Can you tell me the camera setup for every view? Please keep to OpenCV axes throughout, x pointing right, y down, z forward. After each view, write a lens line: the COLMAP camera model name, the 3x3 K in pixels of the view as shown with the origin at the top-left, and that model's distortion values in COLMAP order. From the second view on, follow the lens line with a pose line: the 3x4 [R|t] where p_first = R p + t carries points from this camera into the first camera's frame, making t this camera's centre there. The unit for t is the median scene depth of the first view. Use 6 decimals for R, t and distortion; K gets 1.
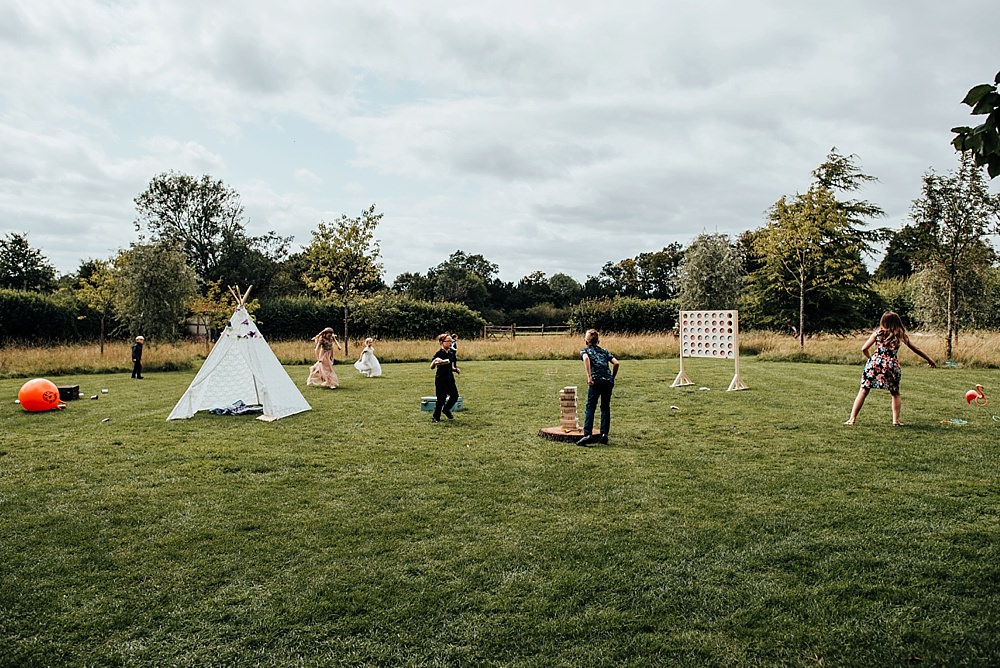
lens RADIAL K [[835.3, 0, 499.2], [0, 835.3, 333.2], [0, 0, 1]] dist [0.039178, 0.003696]
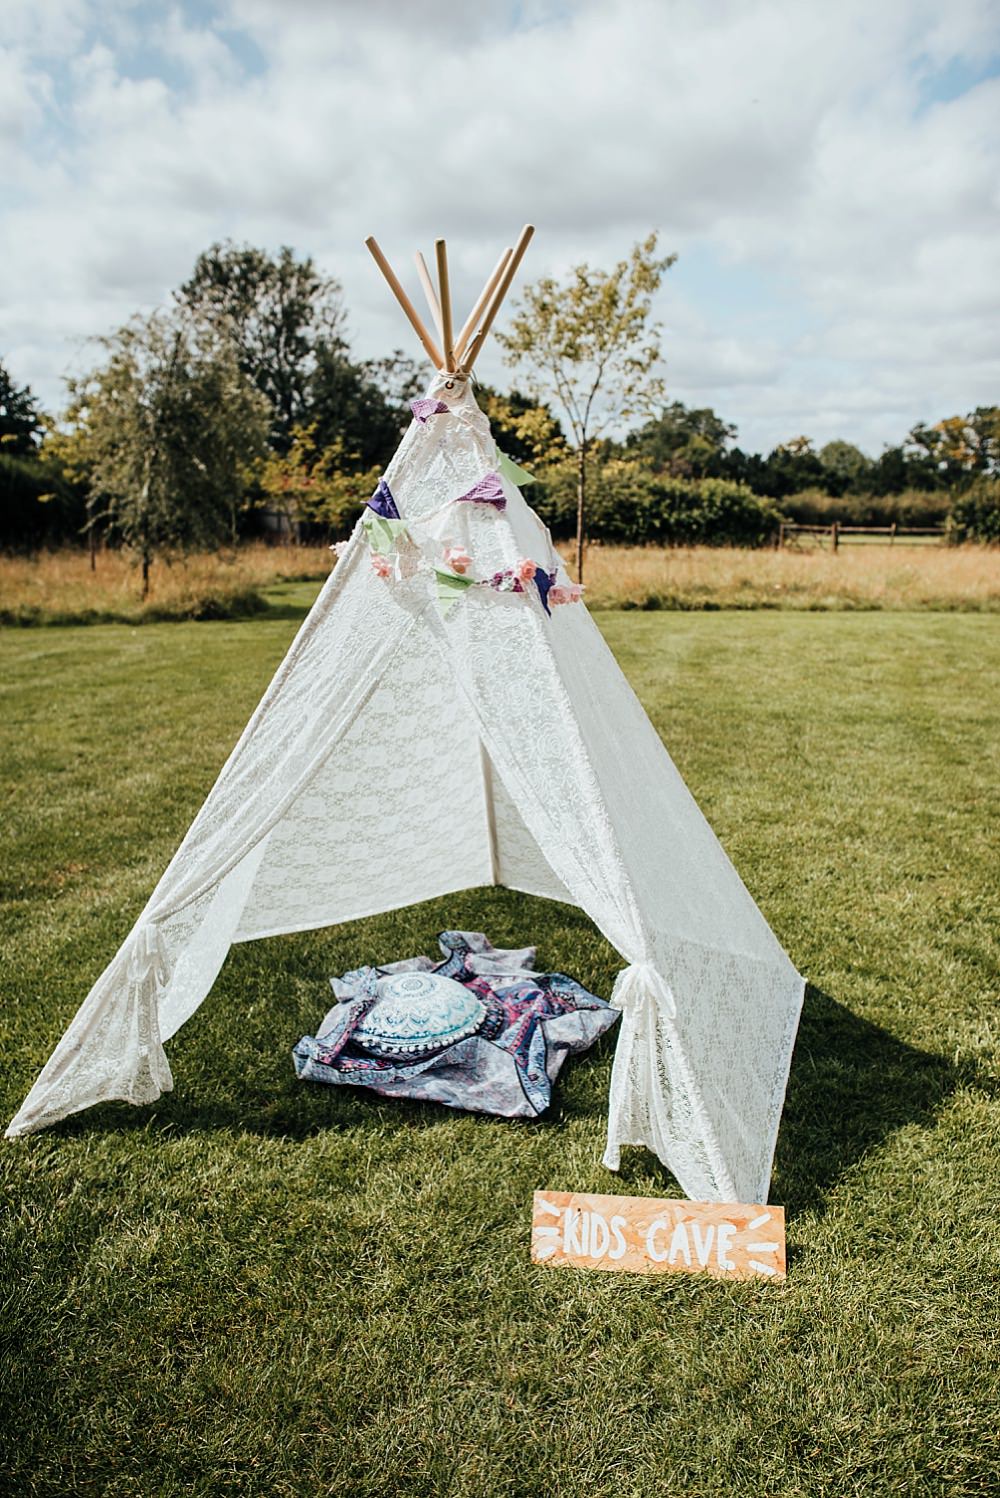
lens RADIAL K [[1058.9, 0, 500.8], [0, 1058.9, 747.5], [0, 0, 1]] dist [-0.016889, -0.002664]
pose [[0.988812, 0.046354, -0.141782, -0.086815], [-0.017079, 0.979422, 0.201100, -0.002148], [0.148186, -0.196428, 0.969256, 0.258360]]
